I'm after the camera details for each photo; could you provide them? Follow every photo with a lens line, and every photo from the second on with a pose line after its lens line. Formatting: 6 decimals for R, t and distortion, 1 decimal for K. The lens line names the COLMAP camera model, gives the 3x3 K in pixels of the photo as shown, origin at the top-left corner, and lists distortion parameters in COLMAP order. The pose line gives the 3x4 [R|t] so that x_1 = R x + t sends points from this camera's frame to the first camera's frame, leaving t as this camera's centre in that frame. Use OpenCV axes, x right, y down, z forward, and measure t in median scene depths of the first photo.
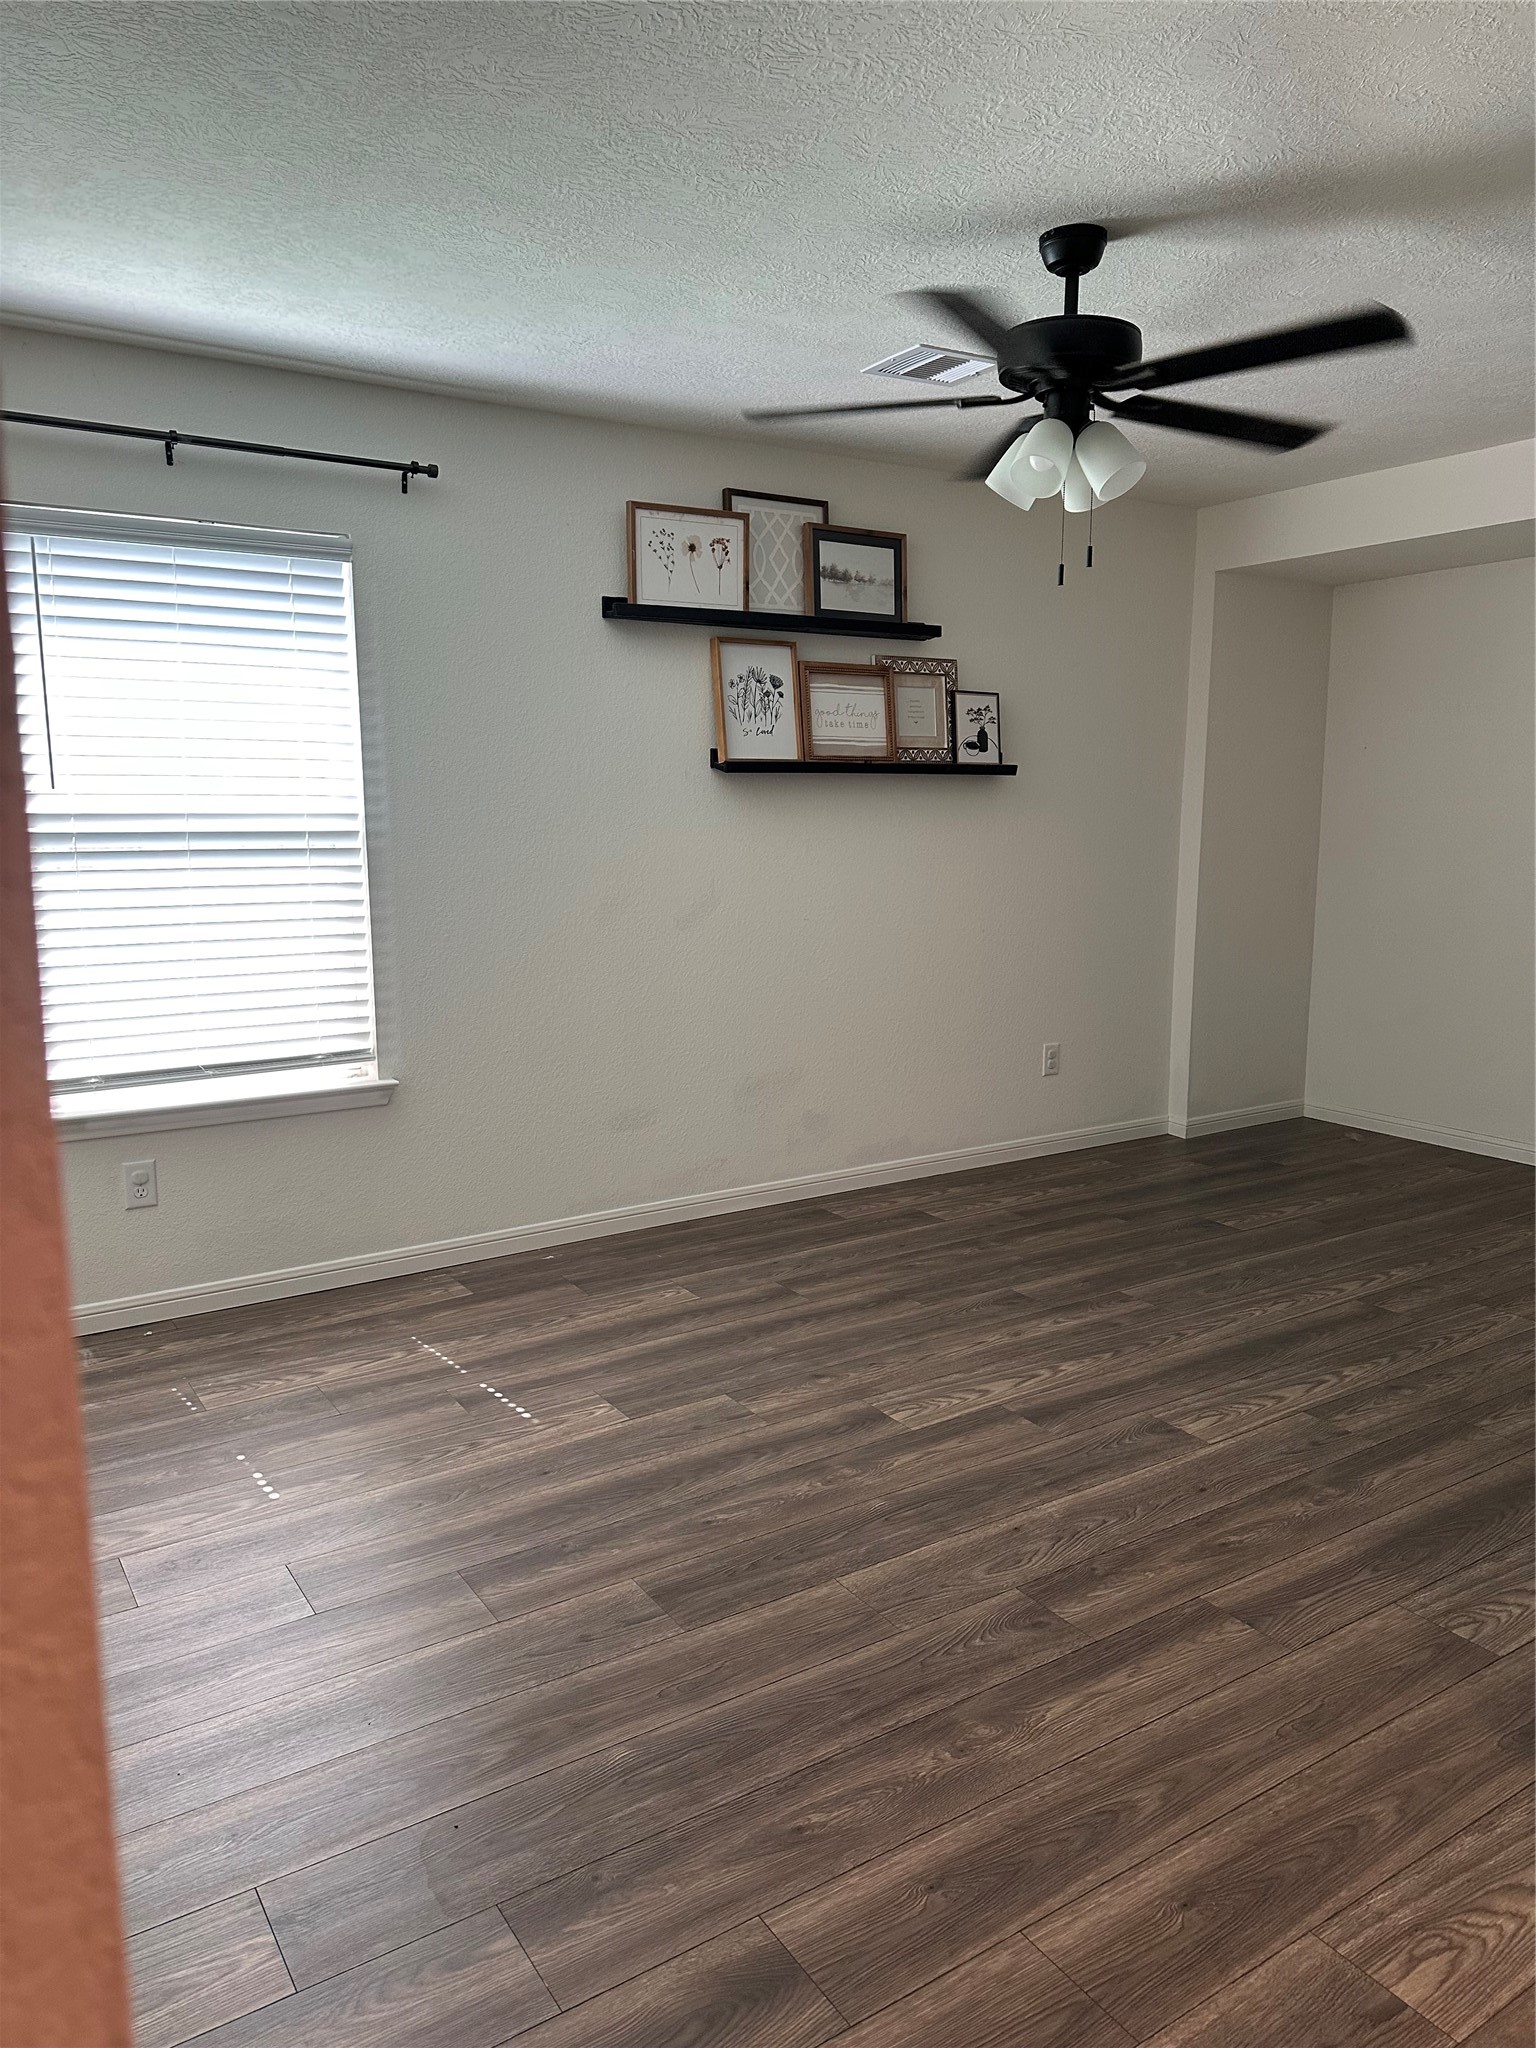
lens RADIAL K [[1431.6, 0, 770.0], [0, 1431.6, 1033.6], [0, 0, 1]] dist [0.057822, -0.005349]
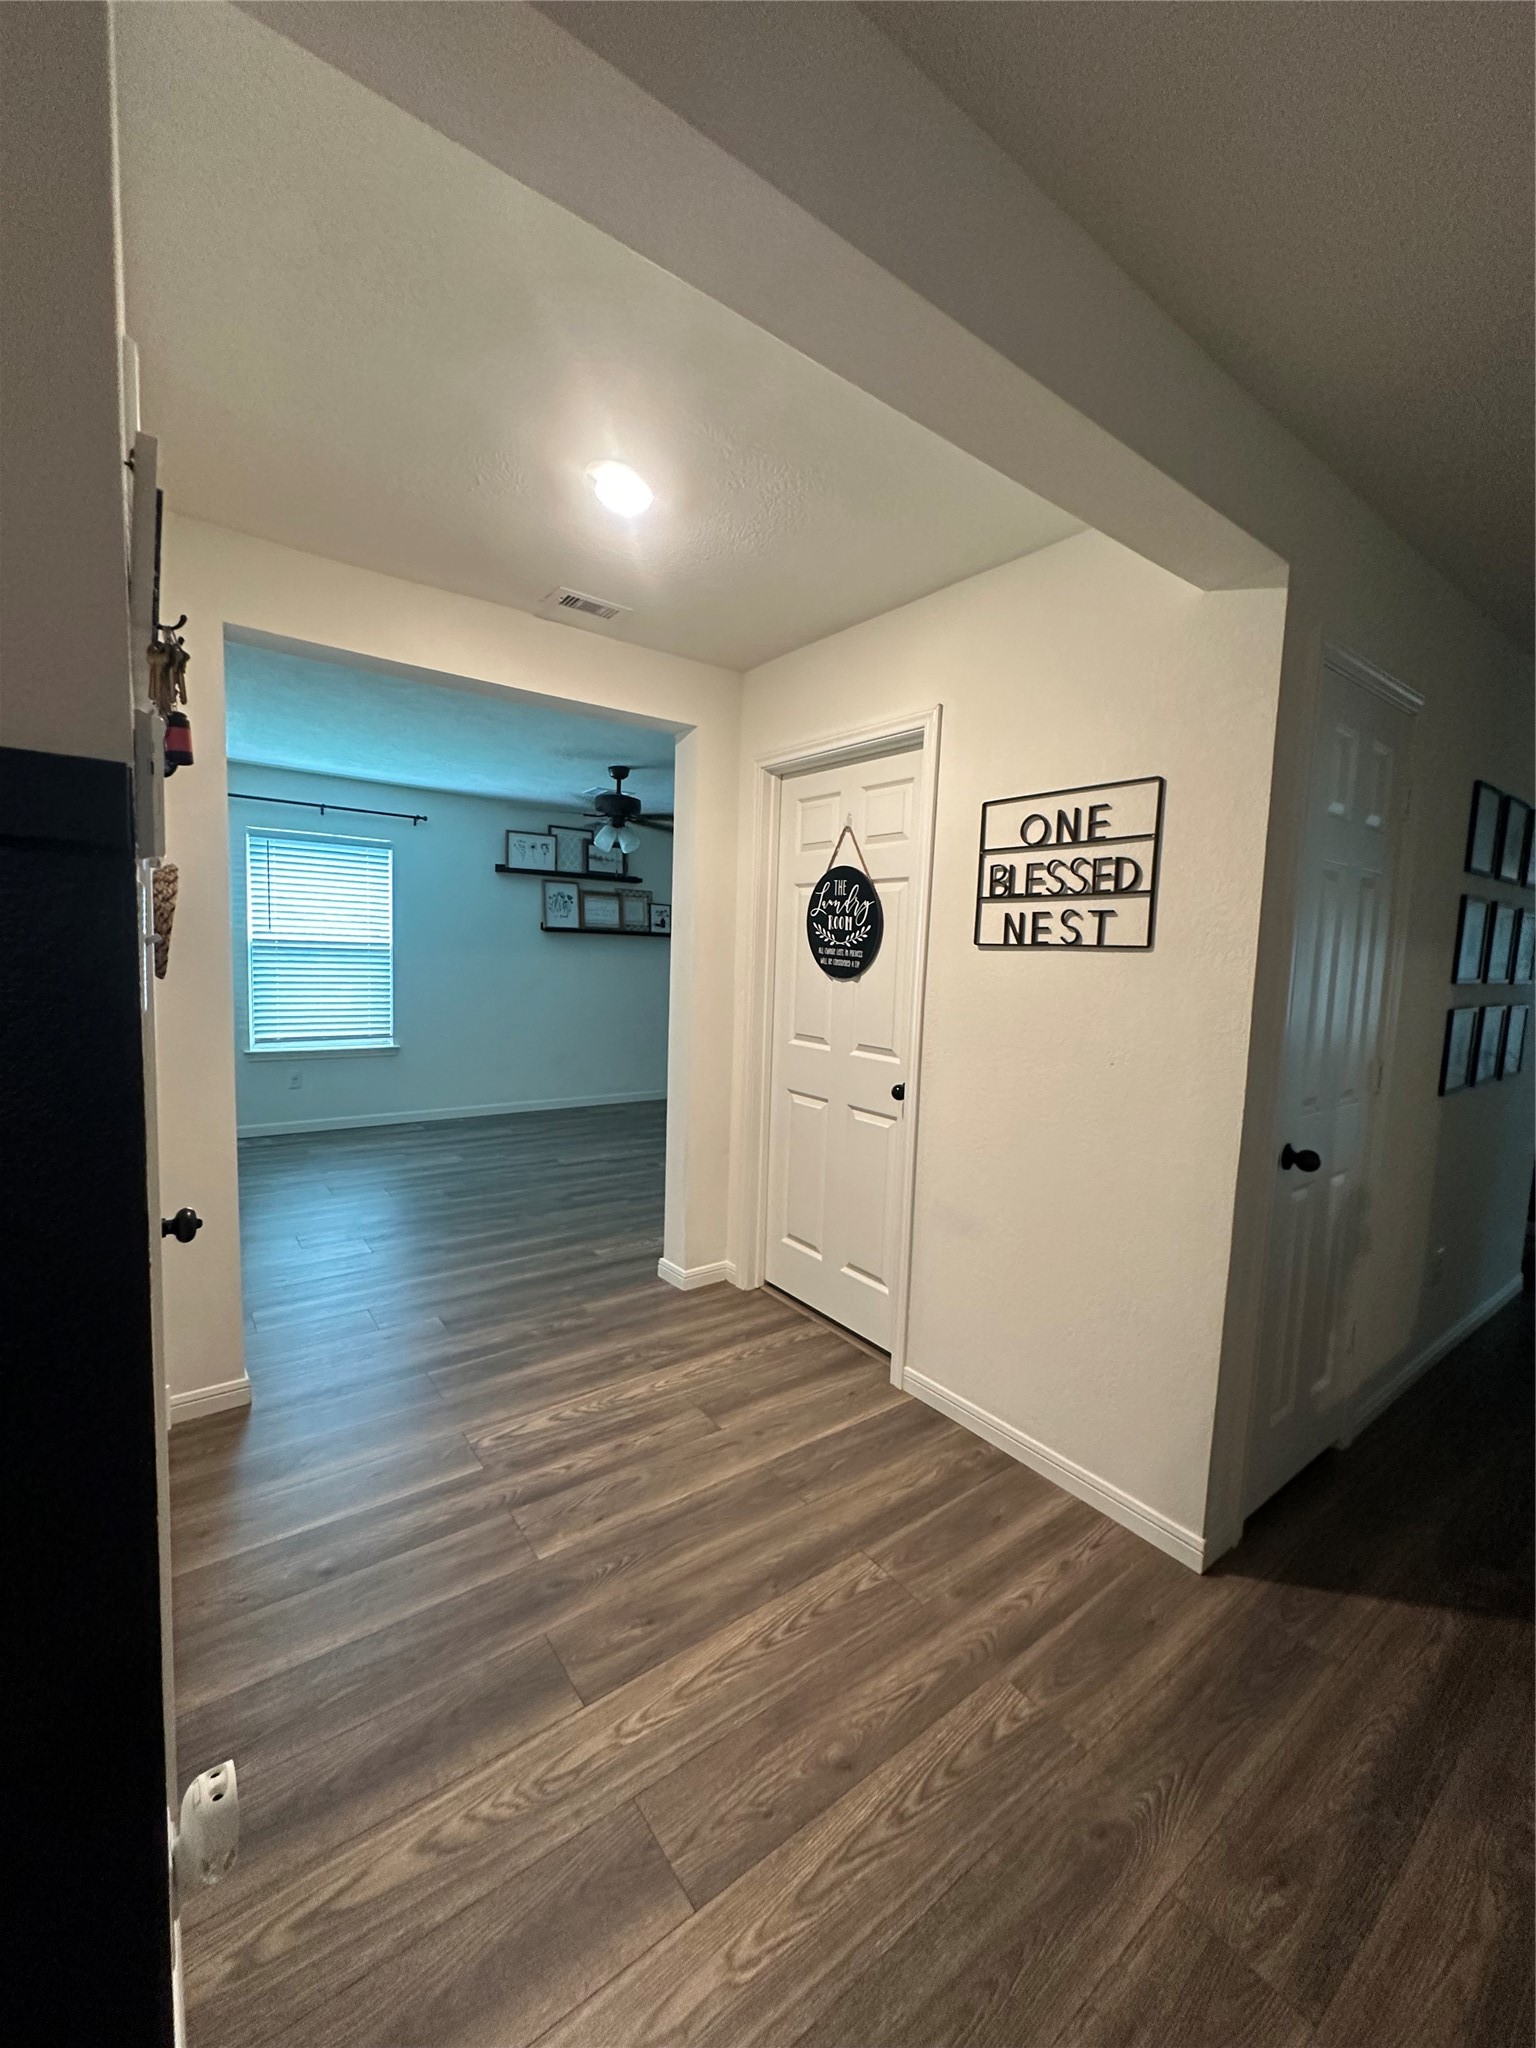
lens RADIAL K [[822.5, 0, 769.2], [0, 822.5, 1017.8], [0, 0, 1]] dist [0.001296, -0.000037]
pose [[0.997287, 0.030316, 0.067077, 0.277493], [-0.025182, 0.996782, -0.076104, 0.072469], [-0.069169, 0.074208, 0.994841, -0.479664]]
